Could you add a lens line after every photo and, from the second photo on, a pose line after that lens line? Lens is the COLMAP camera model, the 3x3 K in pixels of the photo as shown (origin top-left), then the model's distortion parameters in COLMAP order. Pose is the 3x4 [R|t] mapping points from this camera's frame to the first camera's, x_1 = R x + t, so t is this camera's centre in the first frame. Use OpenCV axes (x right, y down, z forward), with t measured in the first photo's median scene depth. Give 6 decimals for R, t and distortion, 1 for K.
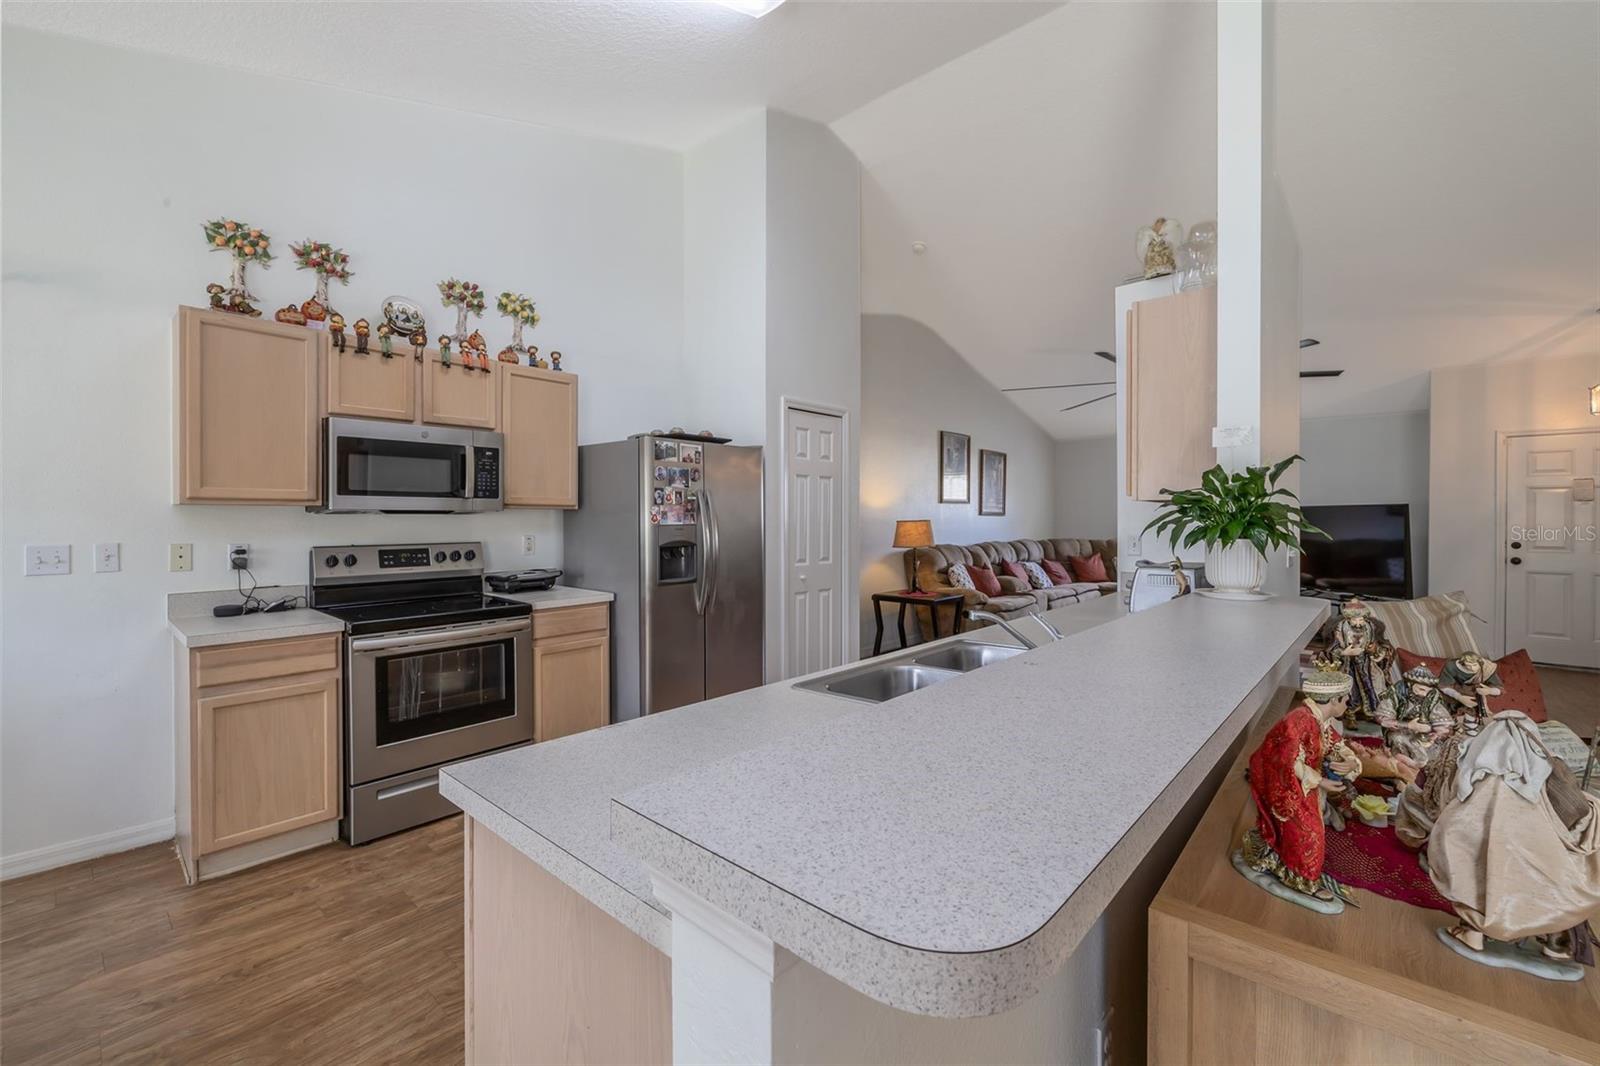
lens RADIAL K [[676.8, 0, 788.5], [0, 676.8, 520.6], [0, 0, 1]] dist [0.000798, 0.000354]
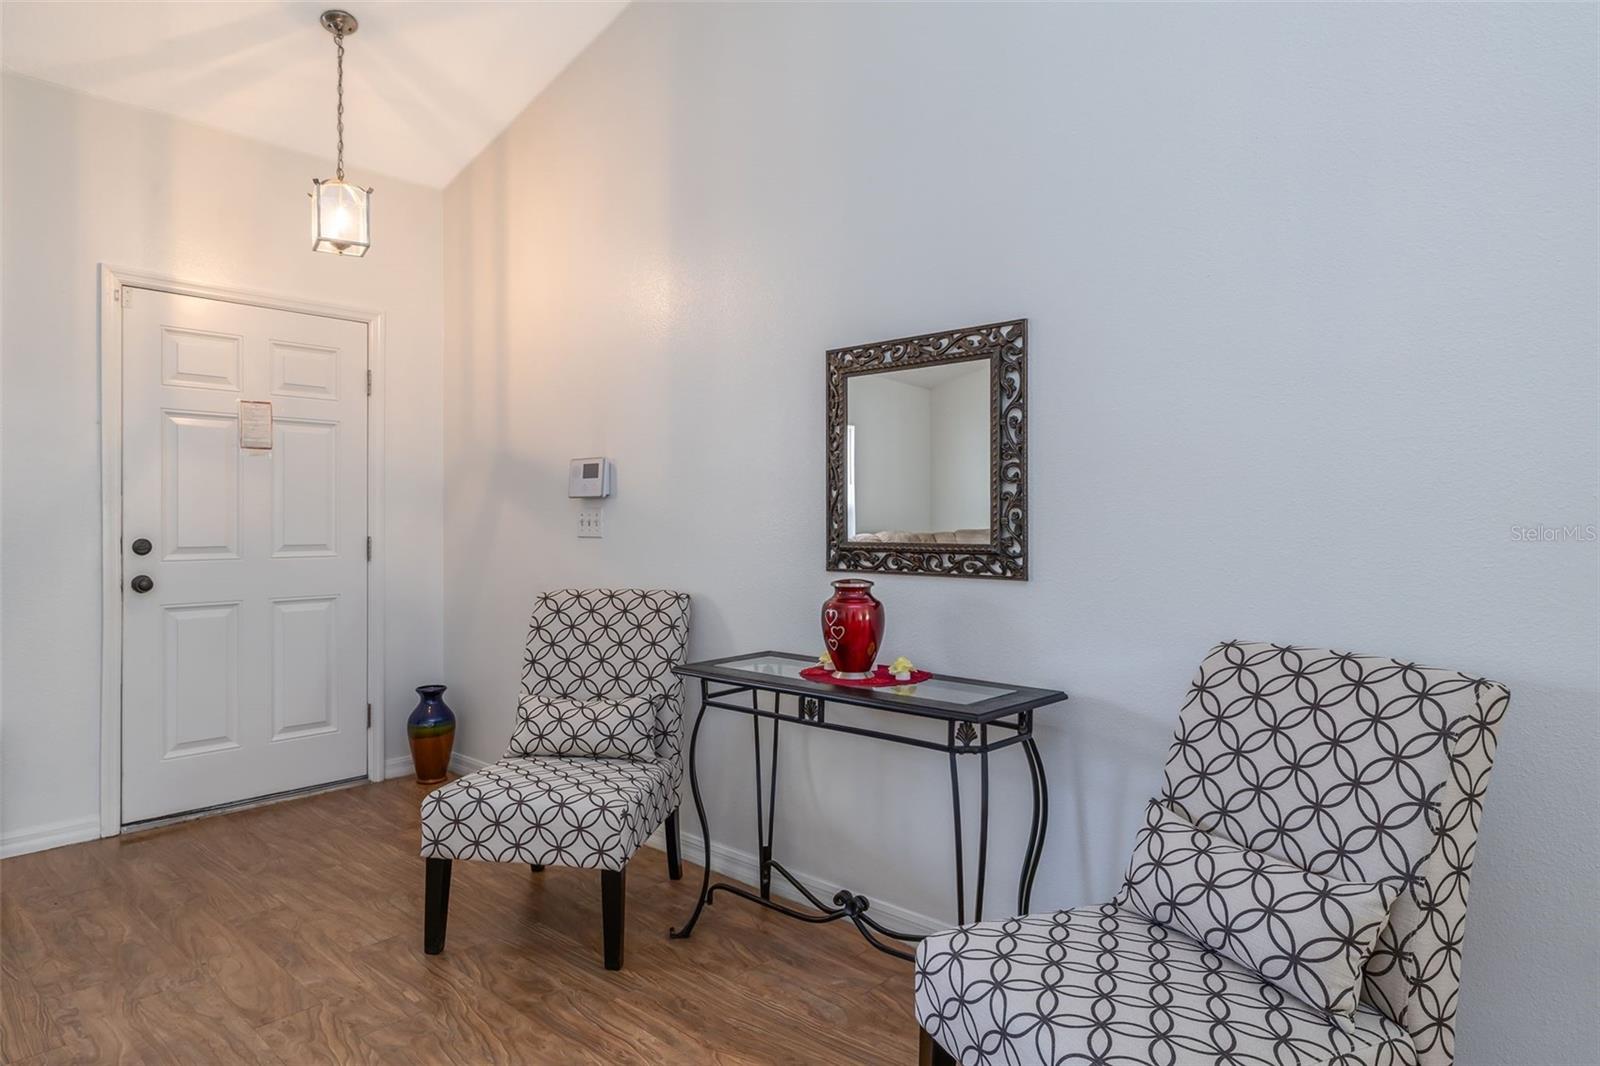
lens RADIAL K [[942.5, 0, 792.8], [0, 942.5, 519.8], [0, 0, 1]] dist [0.003419, 0.001652]
pose [[0.020220, -0.002587, 0.999792, 0.933540], [0.004125, 0.999988, 0.002504, 0.036868], [-0.999787, 0.004074, 0.020231, 1.089873]]
